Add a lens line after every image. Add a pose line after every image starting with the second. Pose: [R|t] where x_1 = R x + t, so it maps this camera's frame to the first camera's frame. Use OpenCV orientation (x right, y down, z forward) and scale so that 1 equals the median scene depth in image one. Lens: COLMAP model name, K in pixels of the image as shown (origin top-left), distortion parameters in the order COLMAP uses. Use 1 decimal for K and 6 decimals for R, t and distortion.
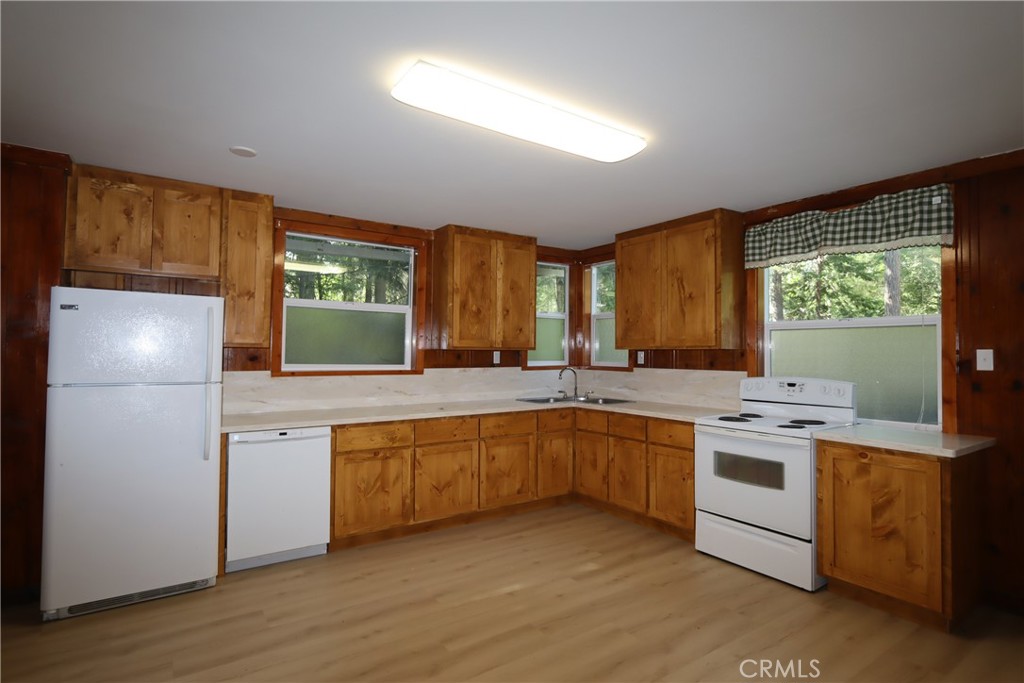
lens RADIAL K [[518.8, 0, 511.4], [0, 518.8, 340.7], [0, 0, 1]] dist [-0.011882, 0.000417]
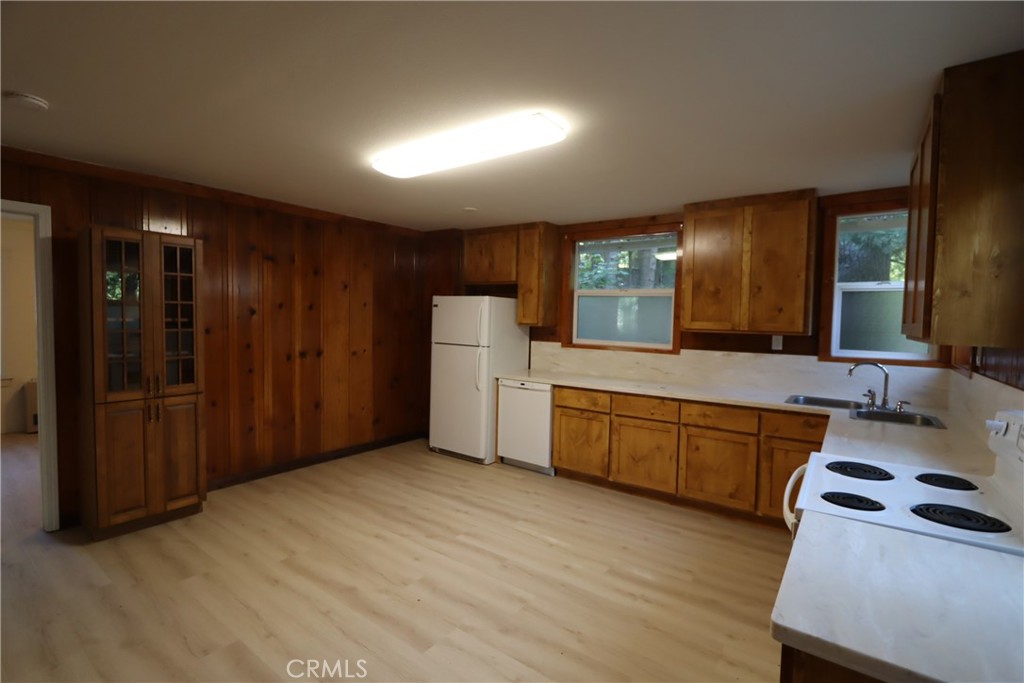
lens RADIAL K [[474.0, 0, 511.2], [0, 474.0, 340.4], [0, 0, 1]] dist [-0.018094, 0.000137]
pose [[0.323701, 0.045916, -0.945045, 0.741324], [0.002211, 0.998782, 0.049285, -0.013253], [0.946157, -0.018043, 0.323205, 0.460588]]
